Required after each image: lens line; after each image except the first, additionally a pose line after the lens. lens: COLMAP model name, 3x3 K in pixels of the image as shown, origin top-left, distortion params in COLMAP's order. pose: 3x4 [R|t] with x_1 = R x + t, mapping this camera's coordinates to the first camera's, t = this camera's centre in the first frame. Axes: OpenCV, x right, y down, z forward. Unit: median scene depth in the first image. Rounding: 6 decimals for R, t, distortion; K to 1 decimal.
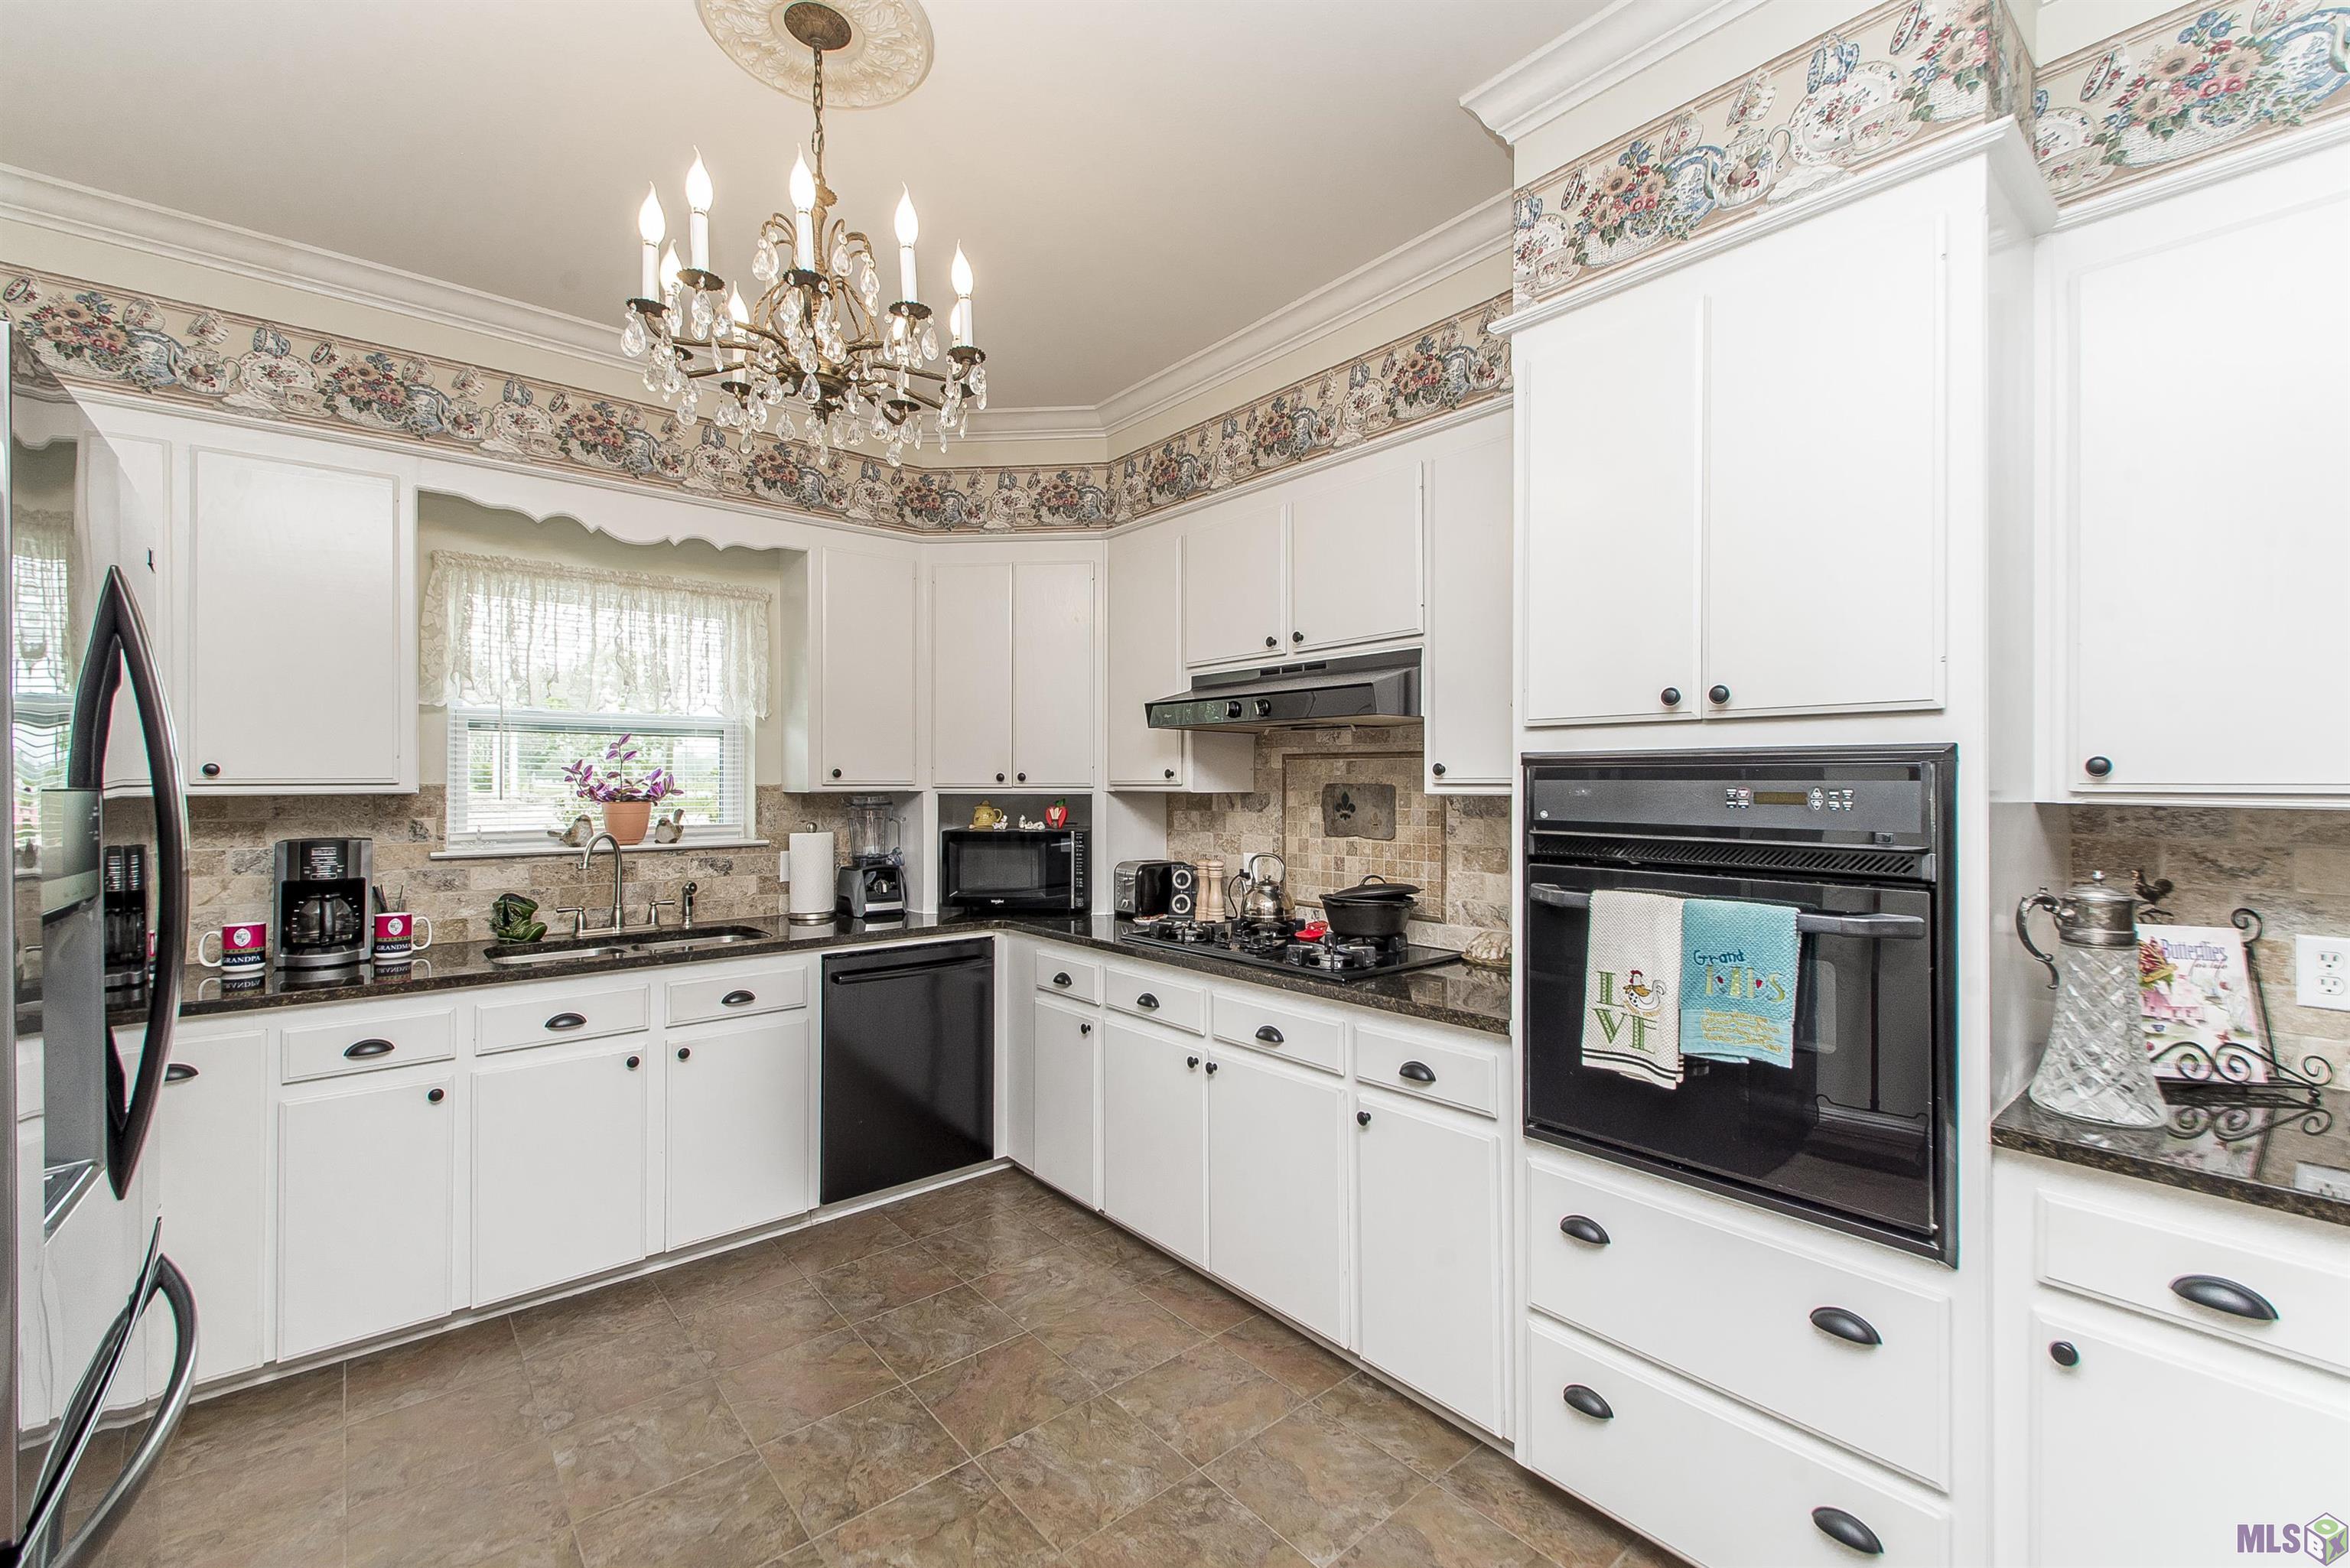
lens RADIAL K [[987.7, 0, 1180.5], [0, 987.7, 777.7], [0, 0, 1]] dist [0.007484, -0.000396]
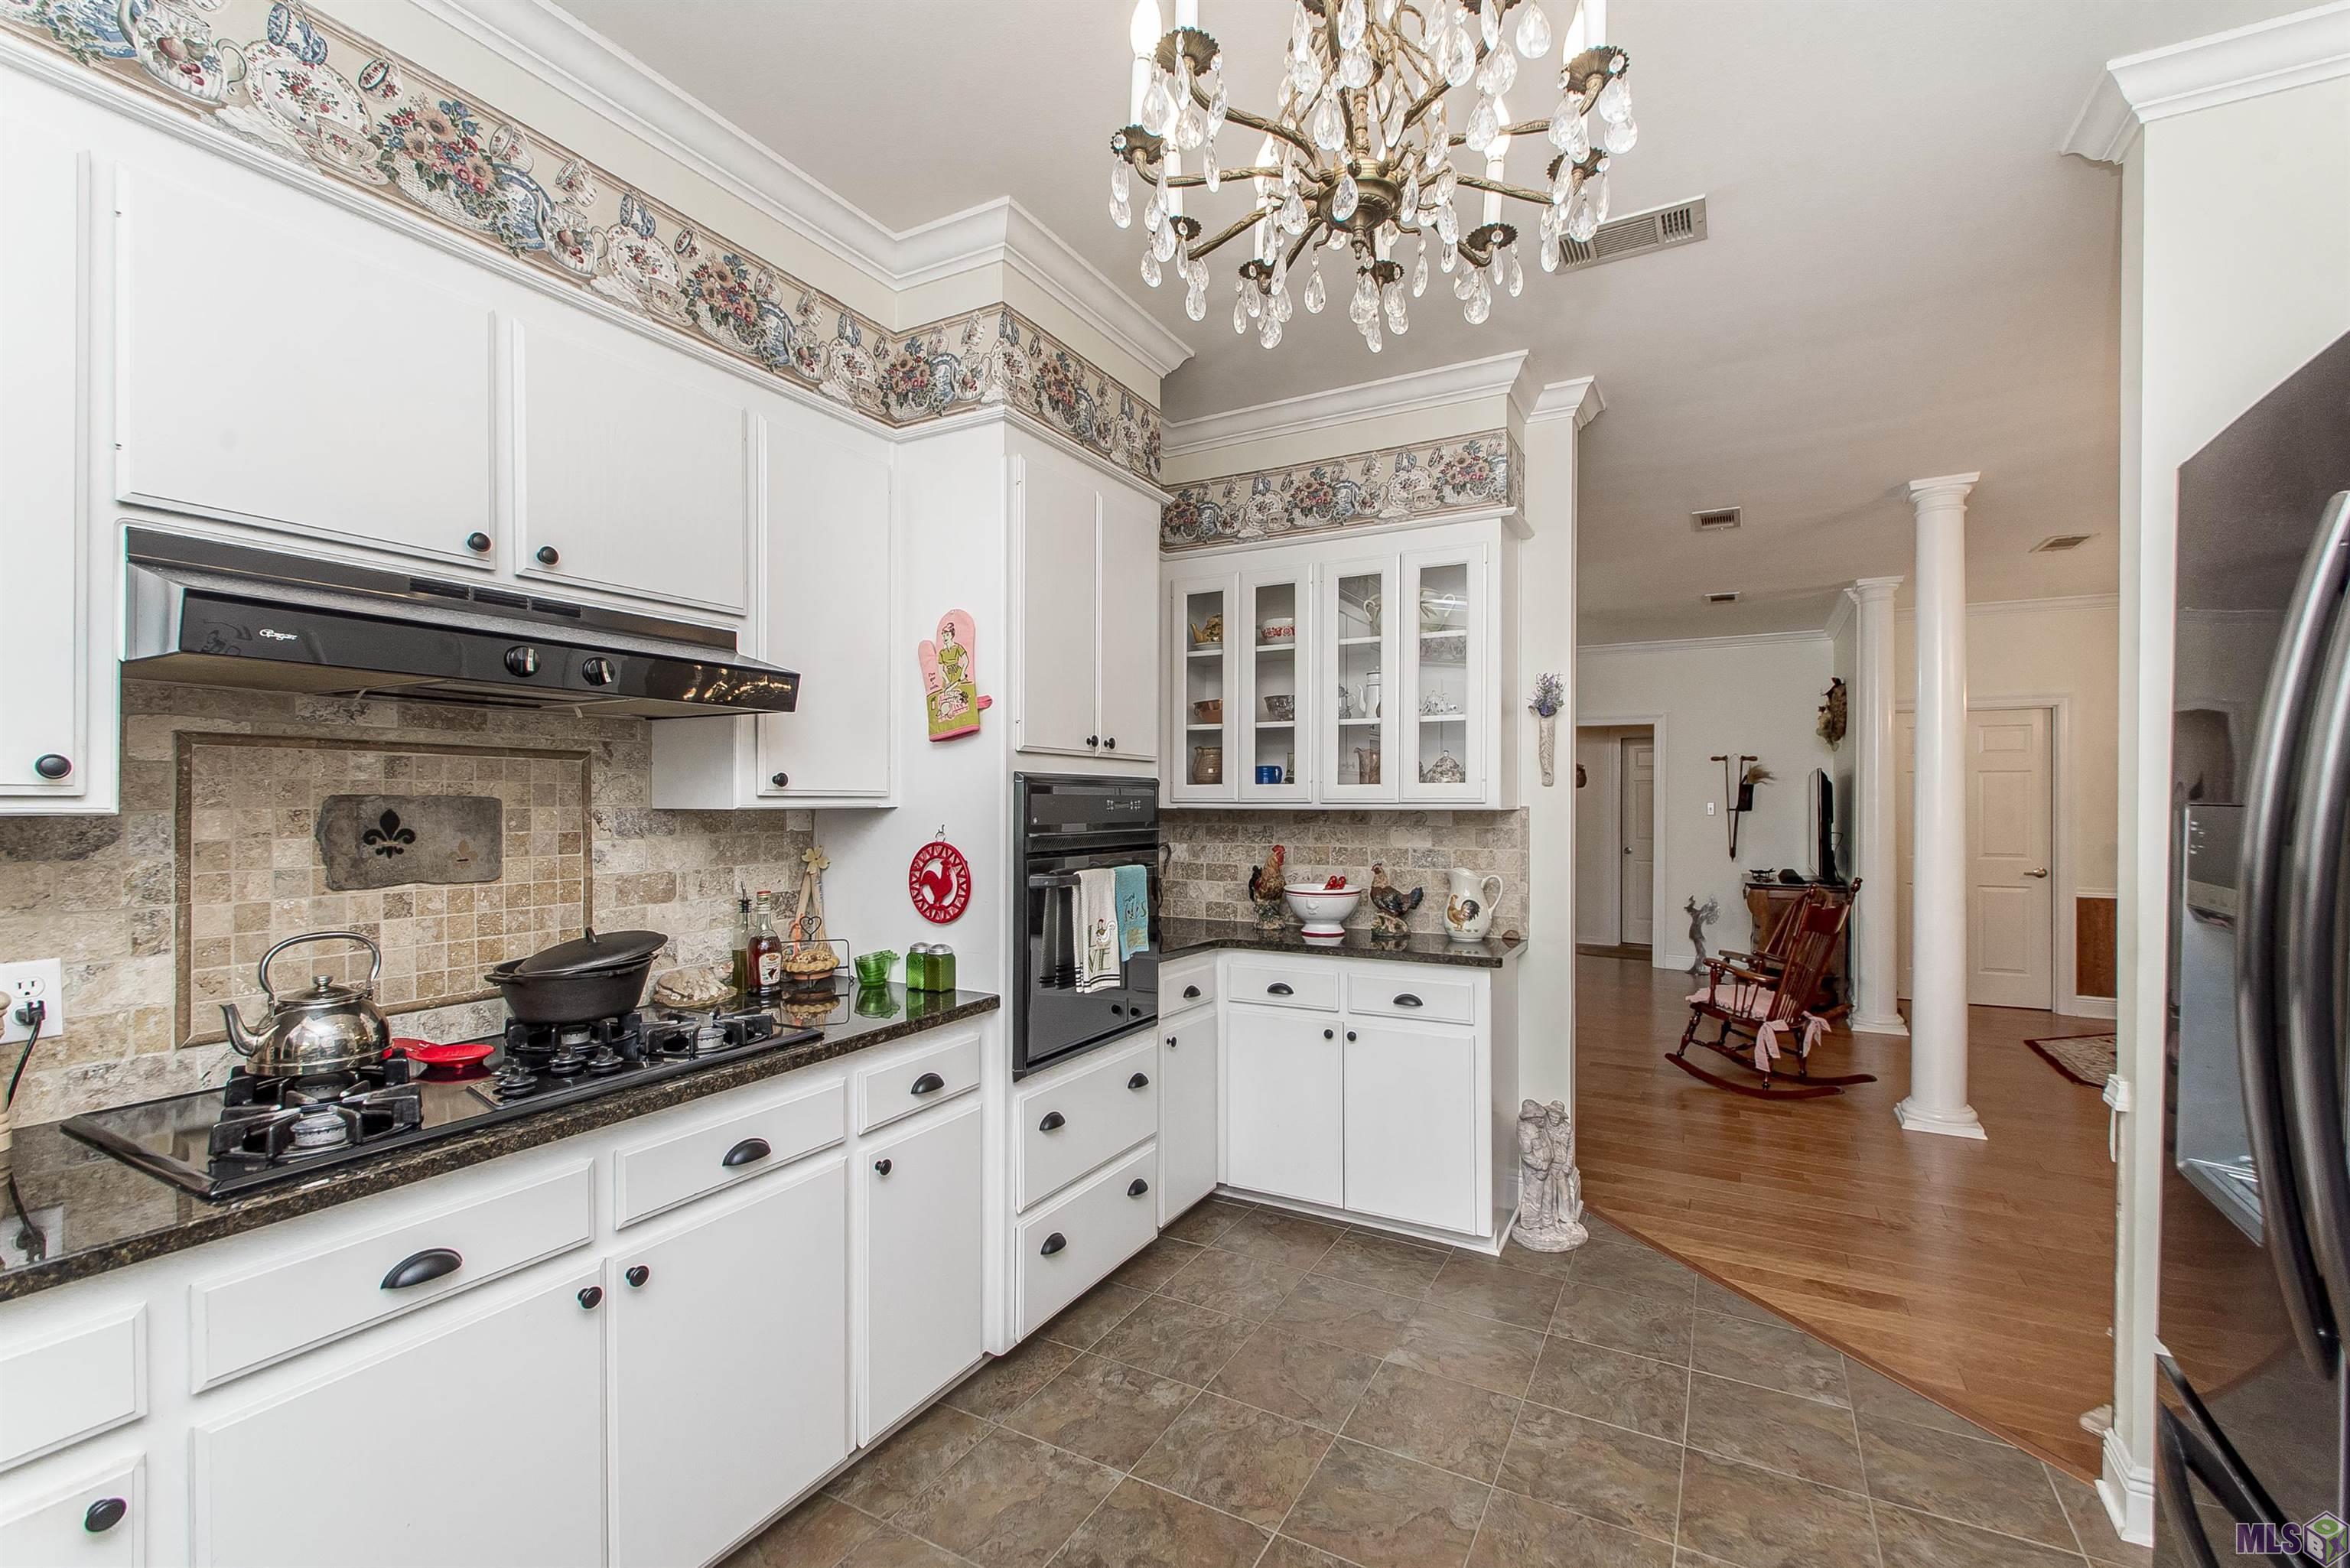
lens RADIAL K [[987.7, 0, 1176.8], [0, 987.7, 806.8], [0, 0, 1]] dist [0.007484, -0.000396]
pose [[-0.359170, -0.005732, 0.933255, -0.594485], [-0.005590, 0.999976, 0.003990, 0.008888], [-0.933255, -0.003783, -0.359194, 0.853796]]
